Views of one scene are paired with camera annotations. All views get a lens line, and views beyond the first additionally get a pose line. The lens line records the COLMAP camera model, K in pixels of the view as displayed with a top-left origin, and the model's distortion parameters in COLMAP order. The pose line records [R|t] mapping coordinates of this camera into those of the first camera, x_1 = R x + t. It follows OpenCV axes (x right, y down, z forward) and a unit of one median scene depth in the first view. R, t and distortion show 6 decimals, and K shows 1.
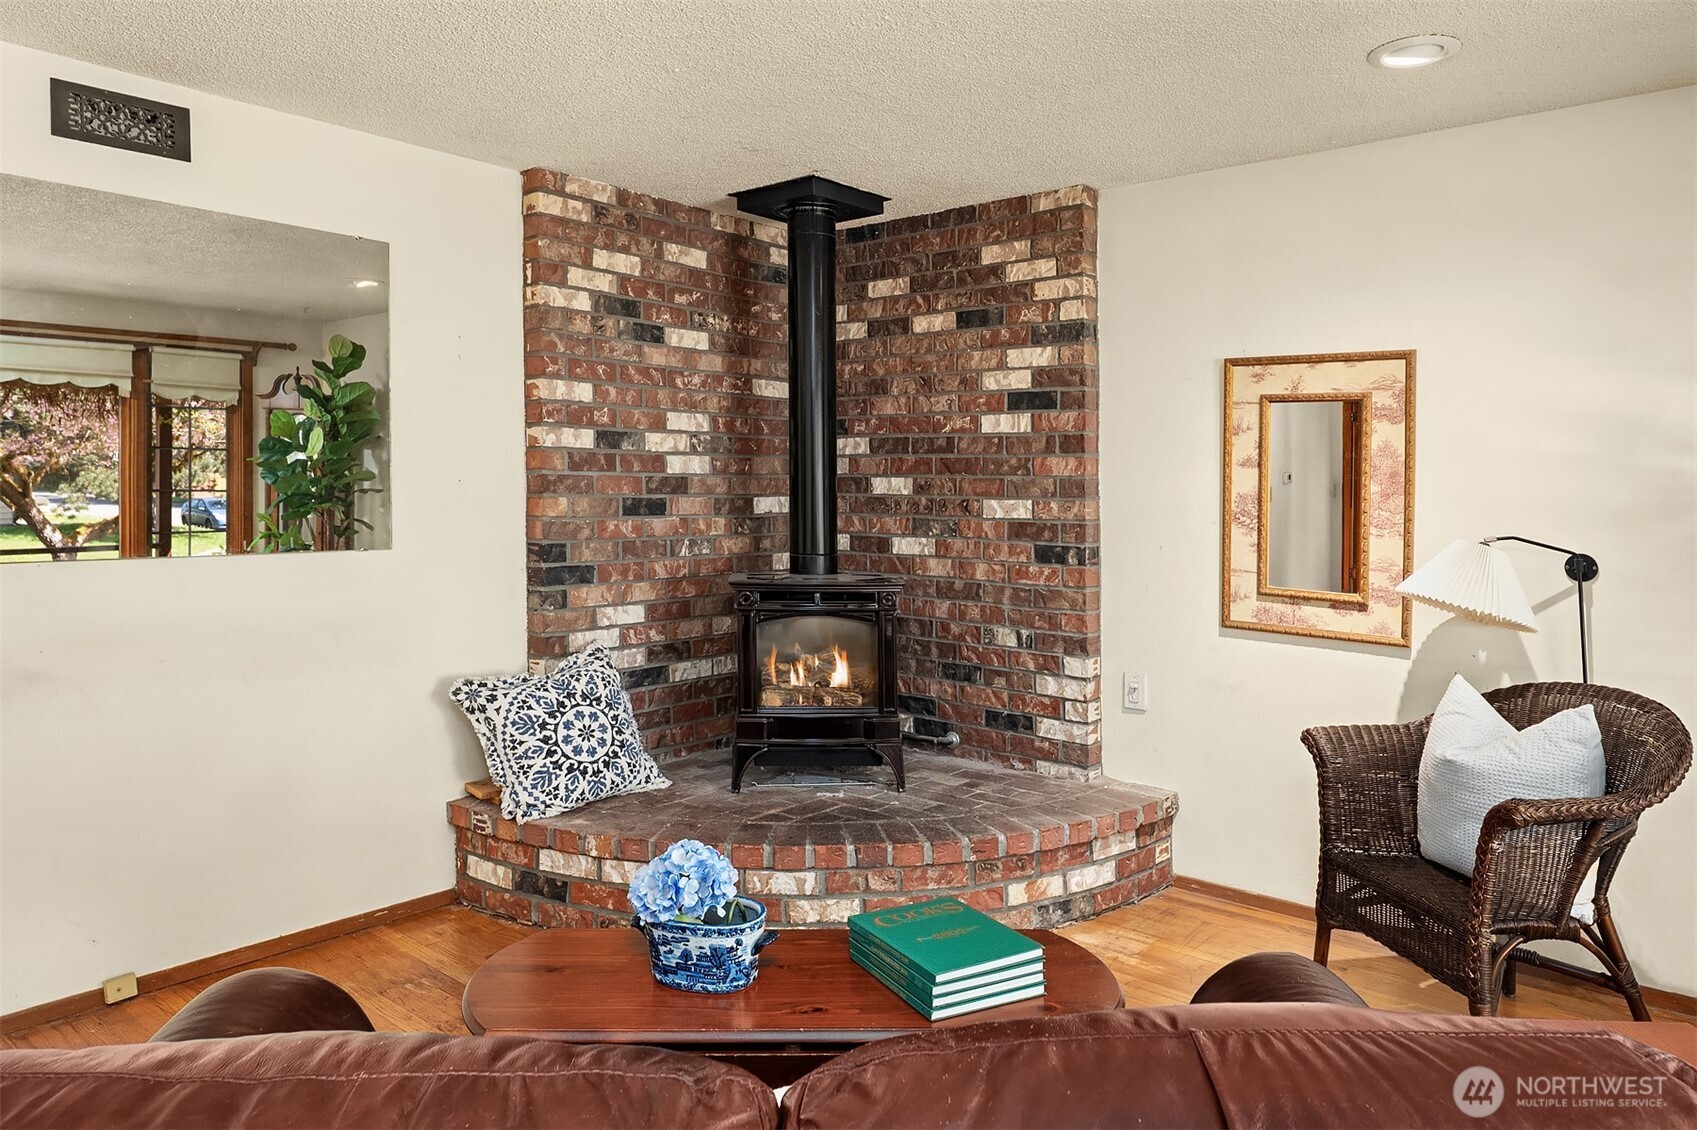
lens RADIAL K [[1117.1, 0, 879.2], [0, 1117.1, 533.6], [0, 0, 1]] dist [-0.003430, -0.004929]
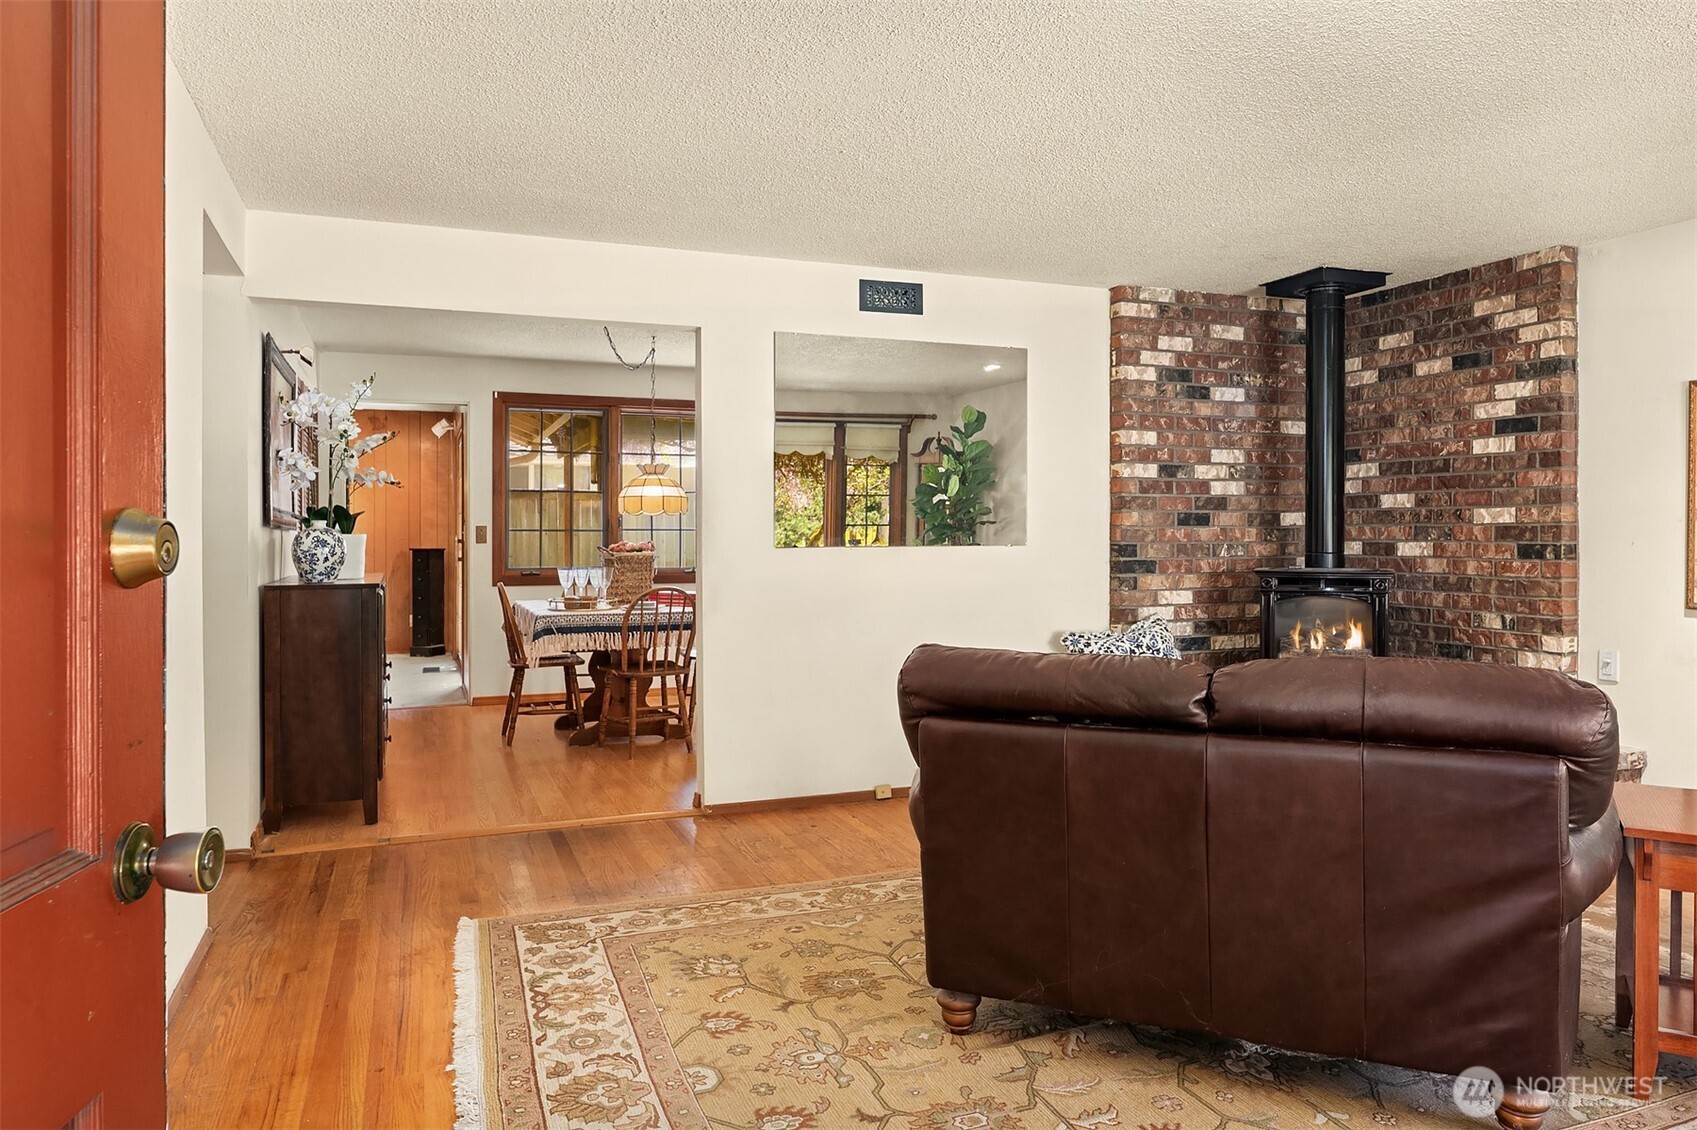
lens RADIAL K [[1135.1, 0, 860.5], [0, 1135.1, 606.9], [0, 0, 1]] dist [-0.012599, -0.003491]
pose [[0.874776, 0.016818, -0.484235, 0.111828], [-0.007301, 0.999742, 0.021532, 0.058187], [0.484472, -0.015300, 0.874673, -0.432624]]
